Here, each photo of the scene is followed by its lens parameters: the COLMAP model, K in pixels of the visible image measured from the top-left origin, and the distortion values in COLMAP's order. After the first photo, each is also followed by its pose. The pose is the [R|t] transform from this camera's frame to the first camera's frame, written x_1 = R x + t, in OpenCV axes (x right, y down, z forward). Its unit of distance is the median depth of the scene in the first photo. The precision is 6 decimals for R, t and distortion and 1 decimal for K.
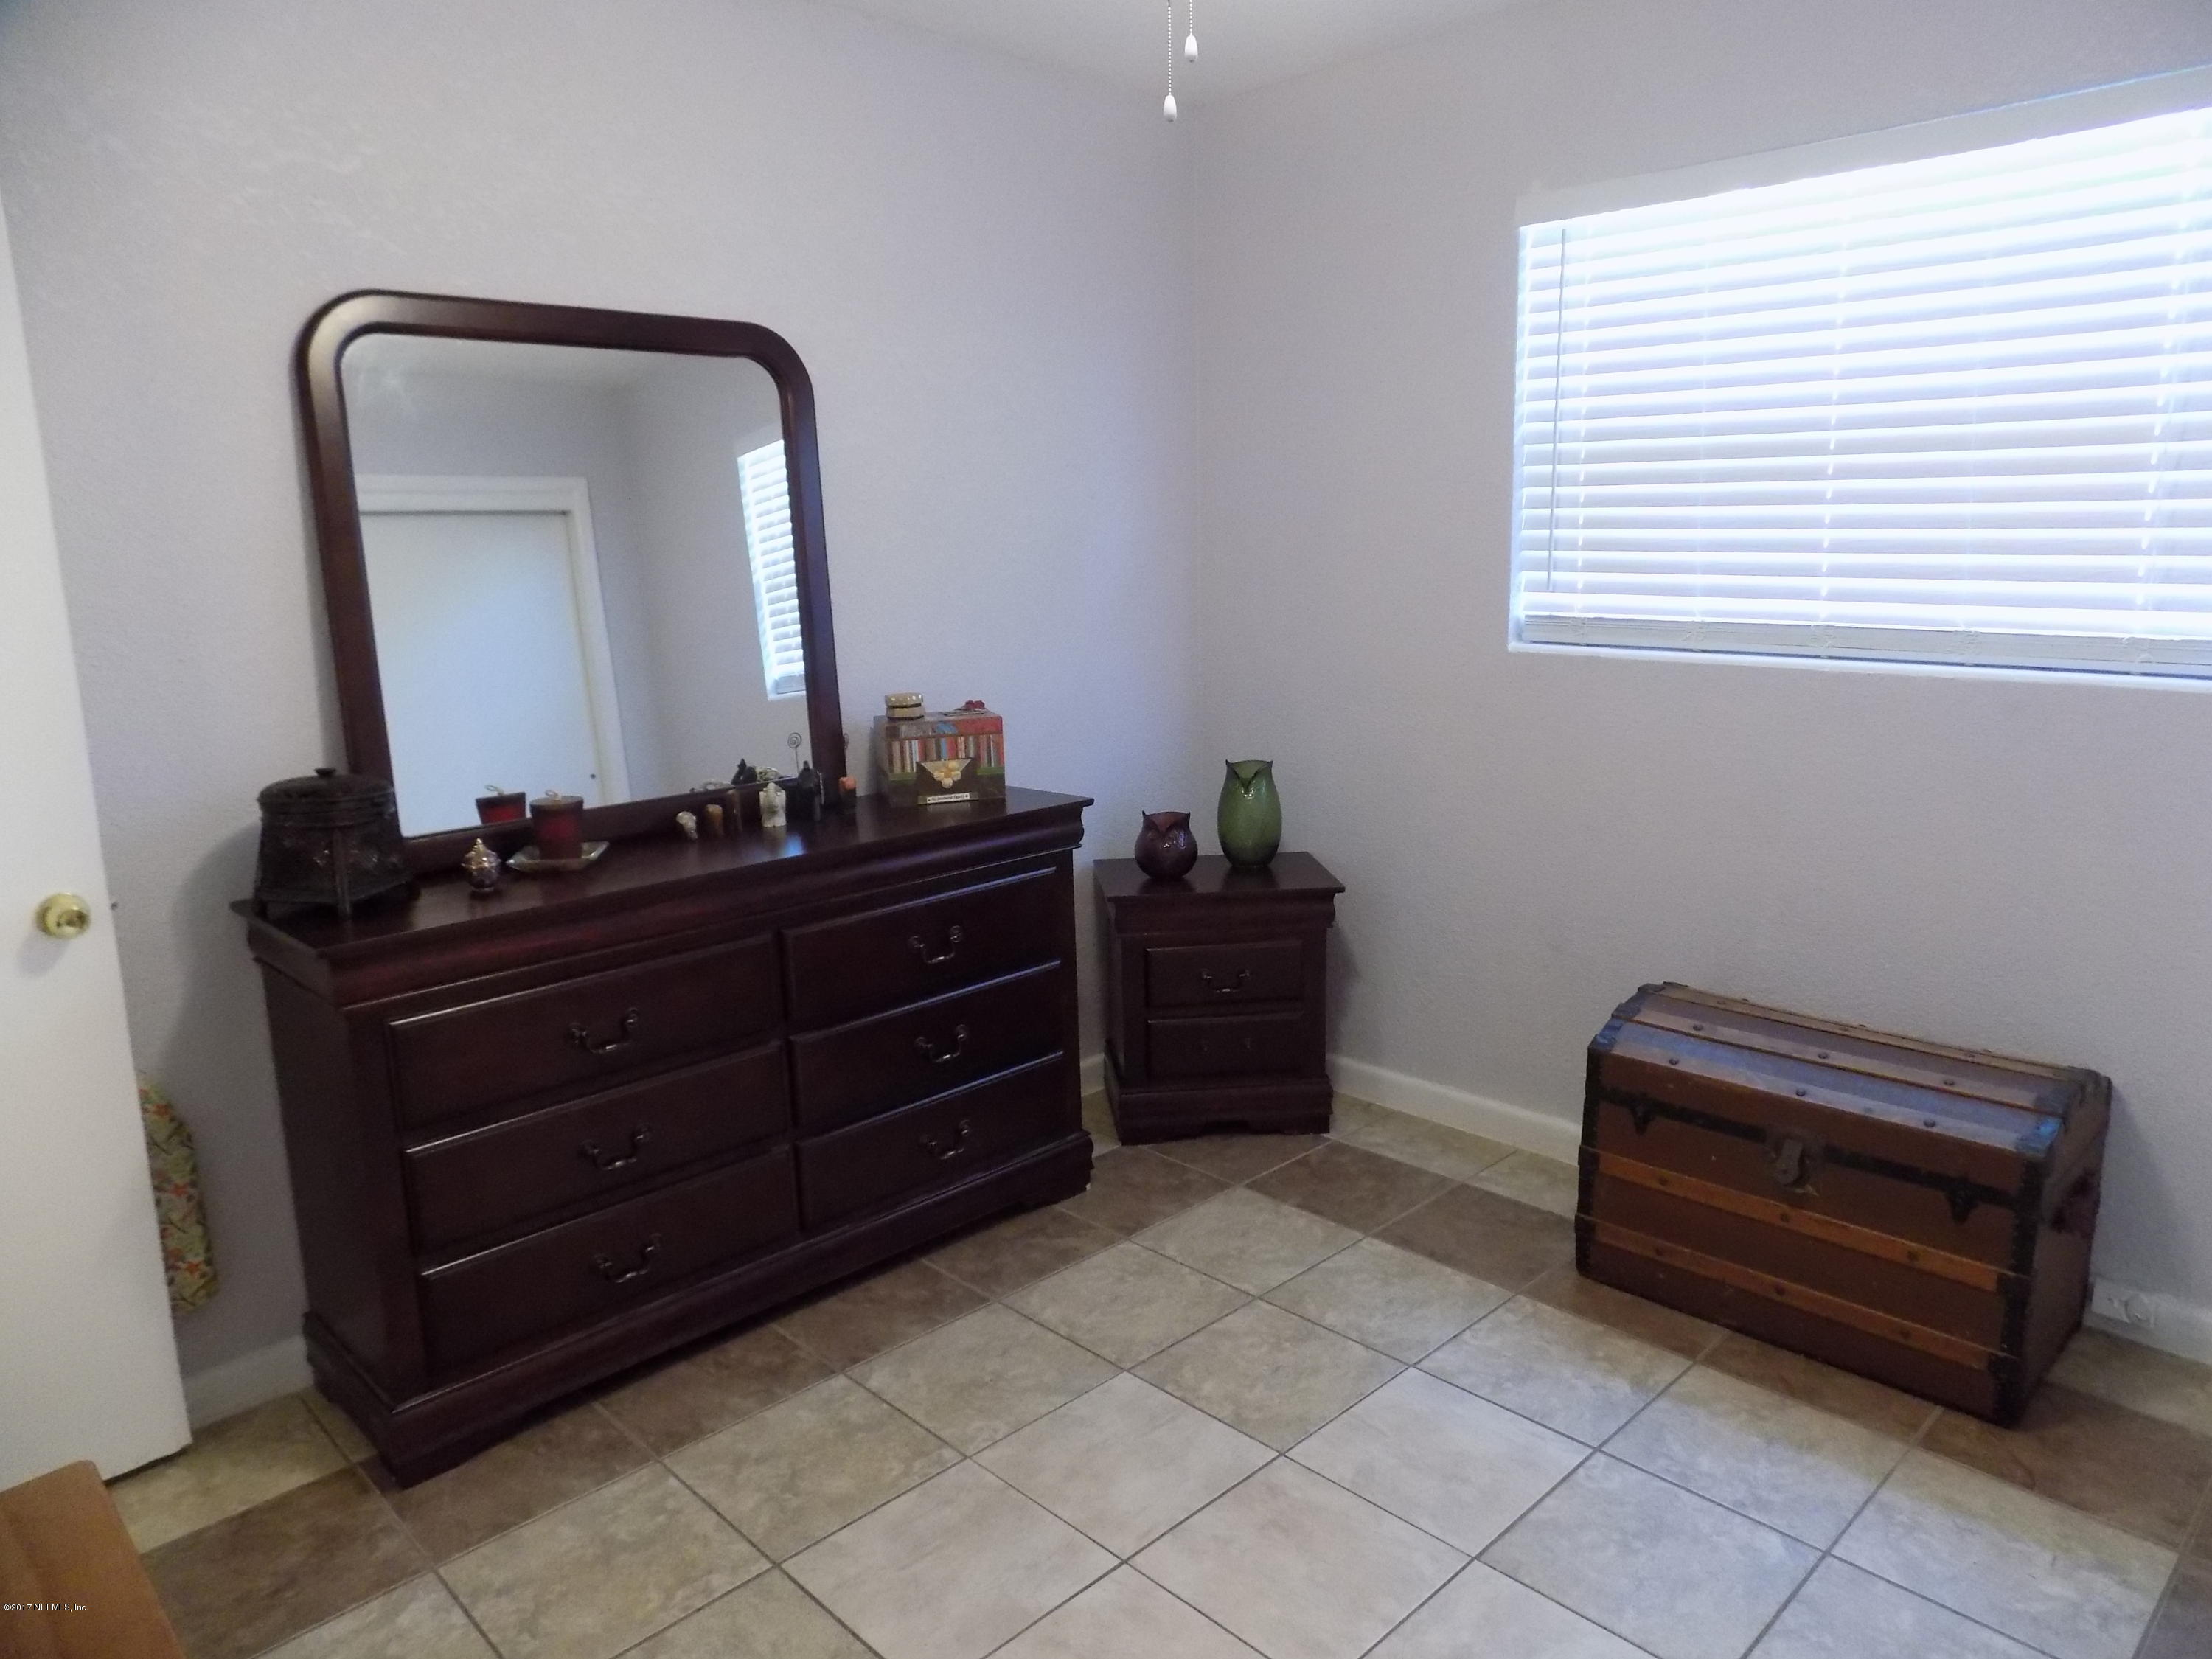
lens RADIAL K [[1476.4, 0, 1117.3], [0, 1476.4, 823.0], [0, 0, 1]] dist [-0.075755, 0.048749]
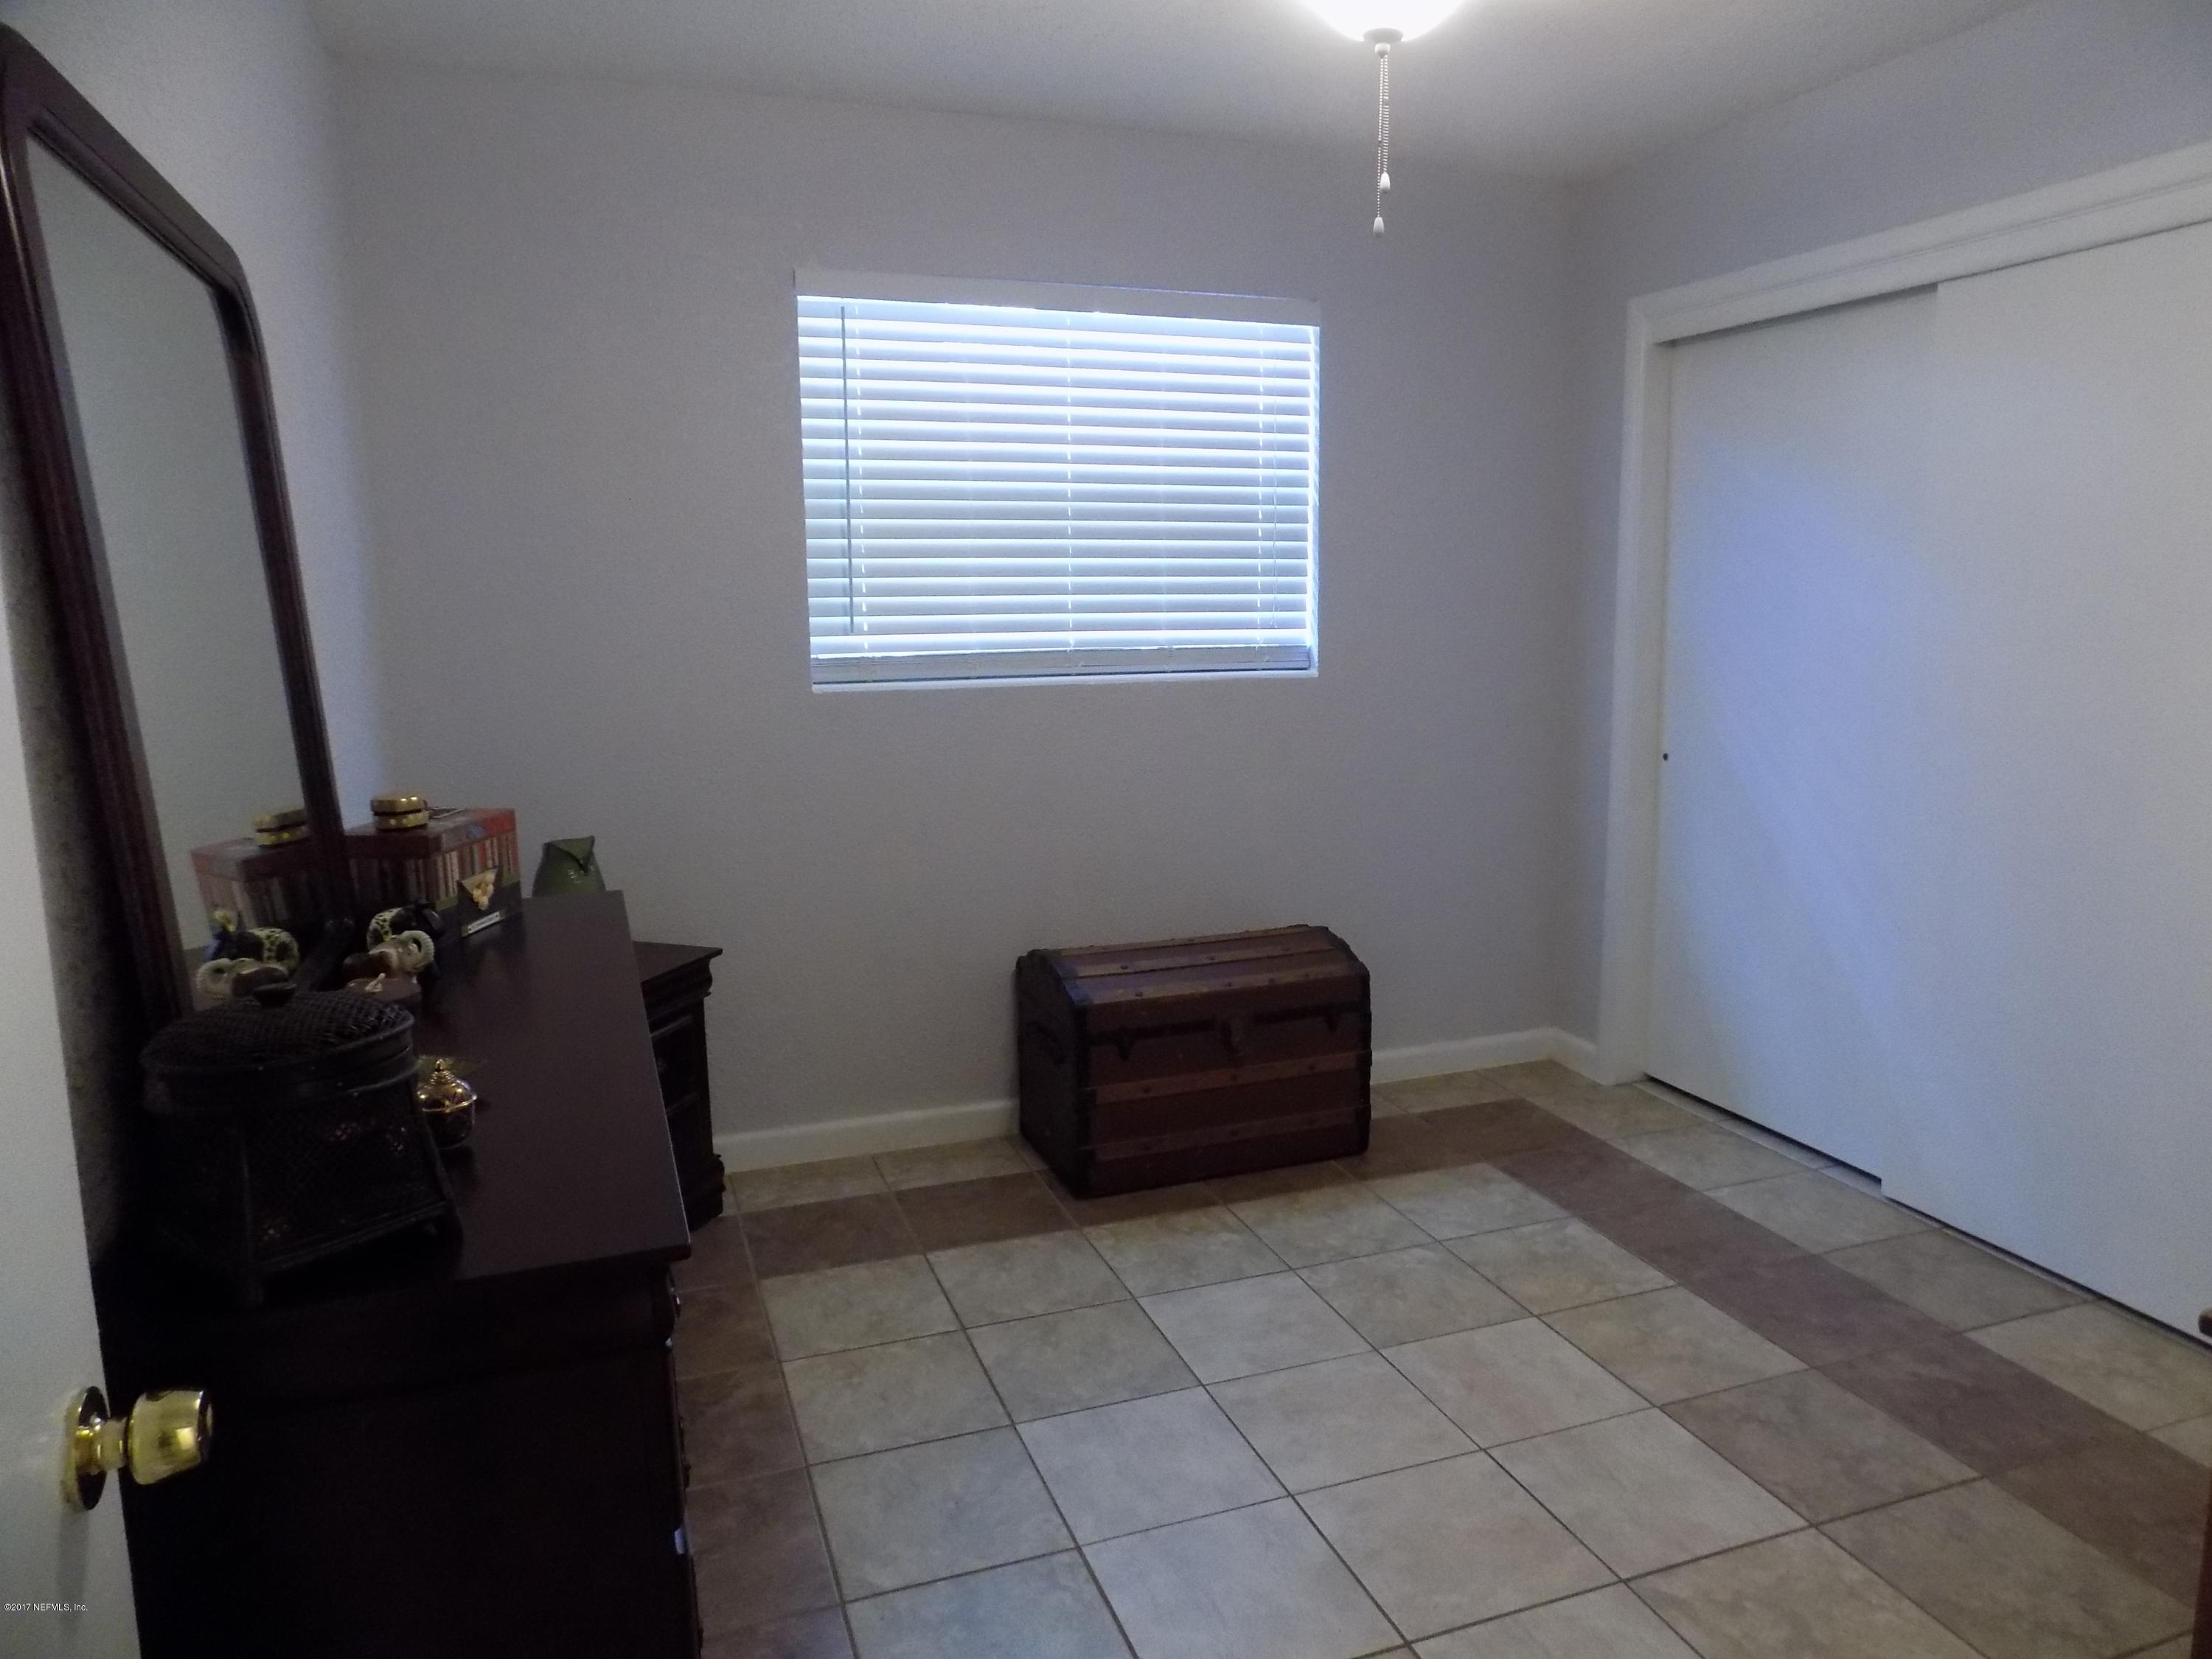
lens RADIAL K [[1476.4, 0, 1127.2], [0, 1476.4, 828.9], [0, 0, 1]] dist [-0.075755, 0.048749]
pose [[0.407841, -0.137587, 0.902627, -0.691366], [0.177556, 0.981660, 0.069407, -0.061289], [-0.895622, 0.131960, 0.424790, 0.410485]]
